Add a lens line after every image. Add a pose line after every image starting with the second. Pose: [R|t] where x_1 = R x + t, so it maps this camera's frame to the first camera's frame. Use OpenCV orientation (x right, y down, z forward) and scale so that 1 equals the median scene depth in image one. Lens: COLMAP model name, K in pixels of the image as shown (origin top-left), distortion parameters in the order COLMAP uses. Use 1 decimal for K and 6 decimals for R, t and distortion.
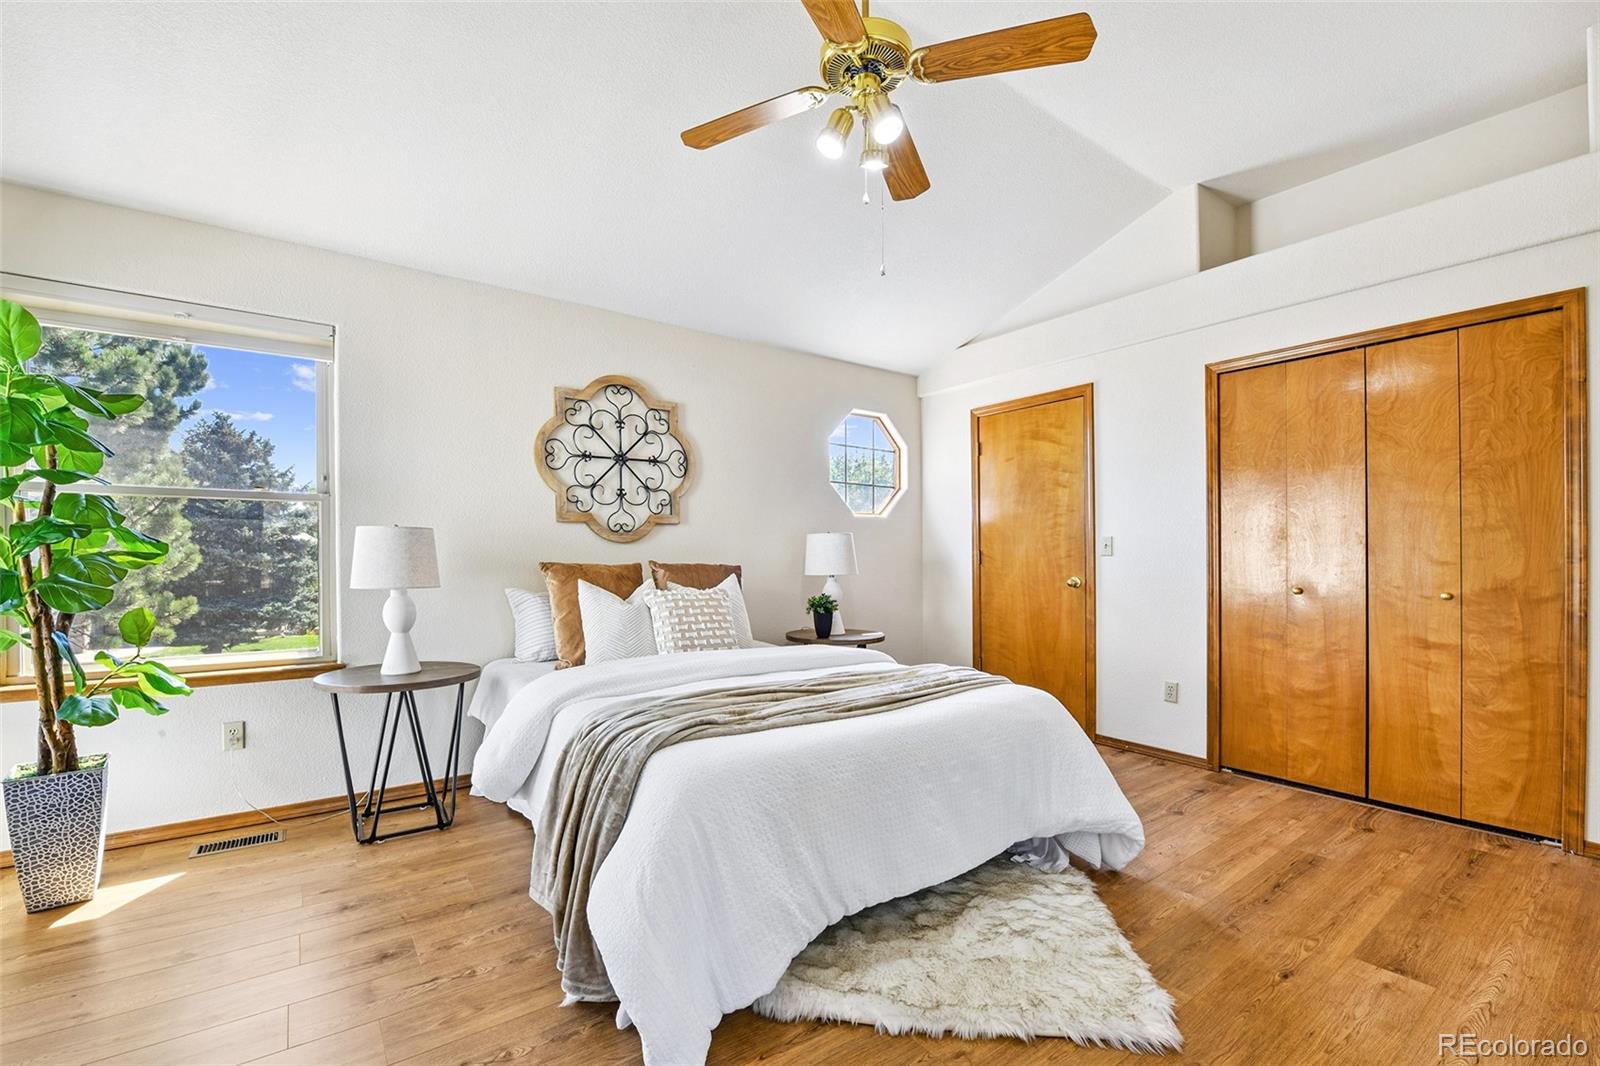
lens RADIAL K [[665.5, 0, 786.8], [0, 665.5, 550.4], [0, 0, 1]] dist [-0.002823, -0.000352]
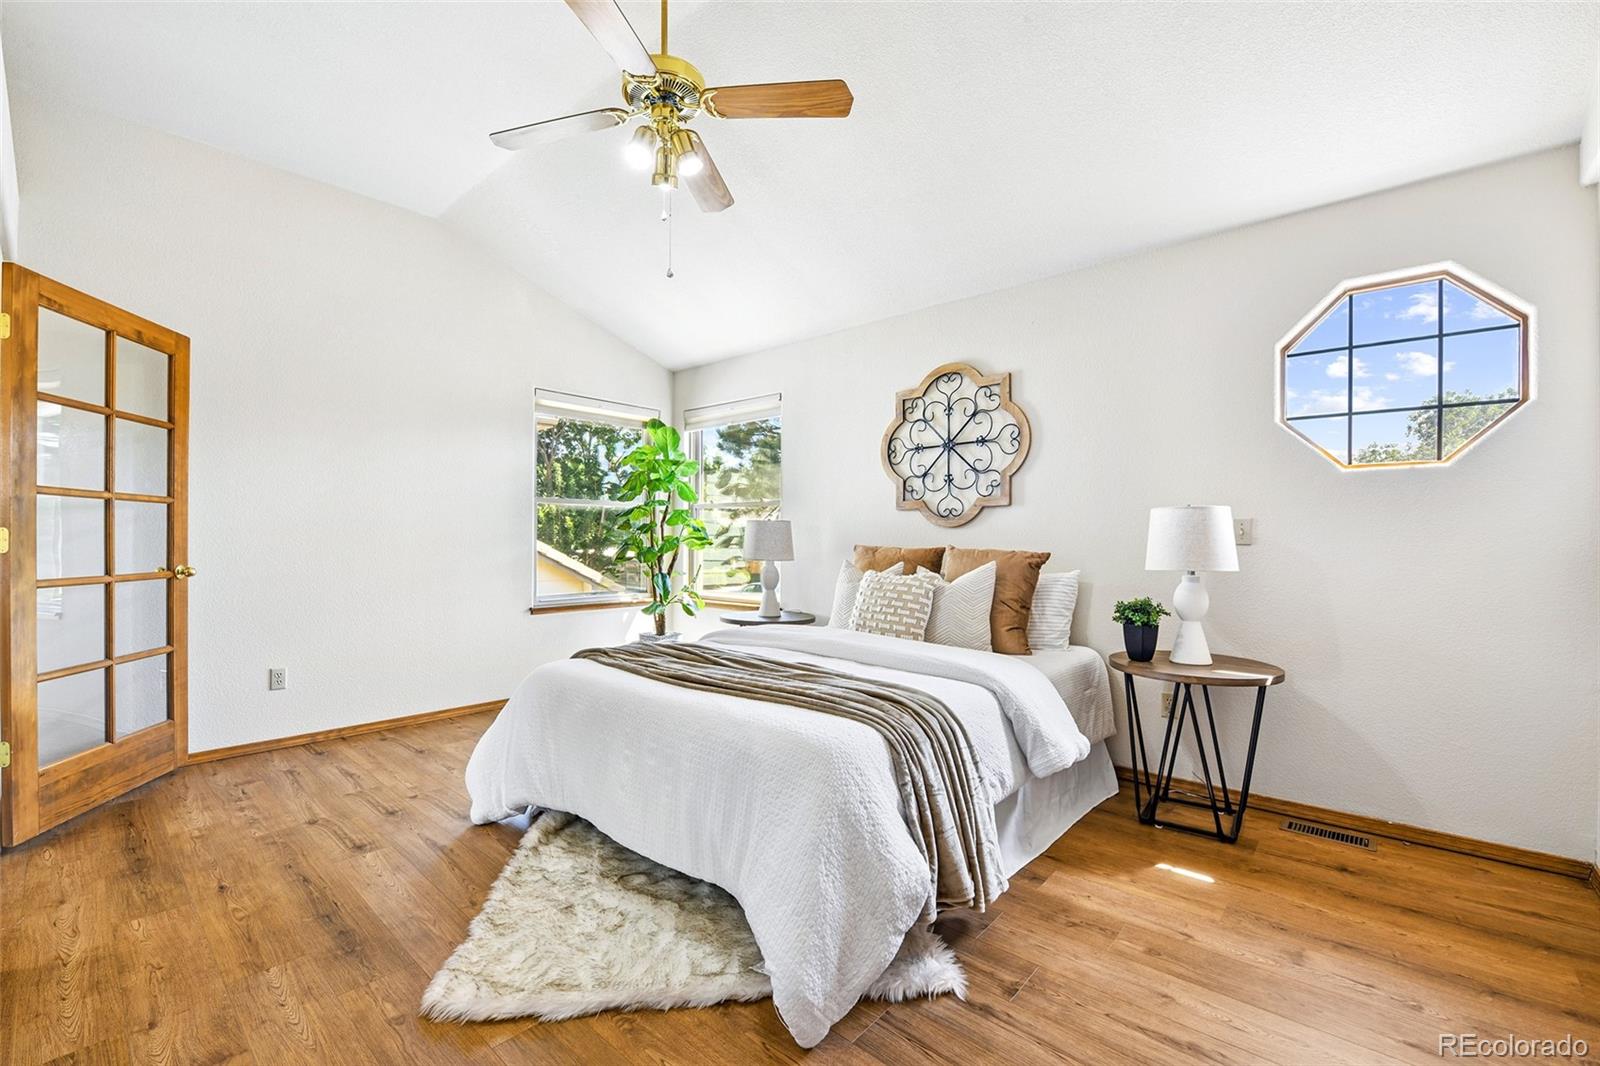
lens RADIAL K [[664.4, 0, 800.0], [0, 664.4, 533.0], [0, 0, 1]] dist [-0.000752, 0.000061]
pose [[0.213509, -0.013205, -0.976852, 0.700587], [-0.006463, 0.999868, -0.014928, 0.013519], [0.976920, 0.009501, 0.213396, 0.571458]]
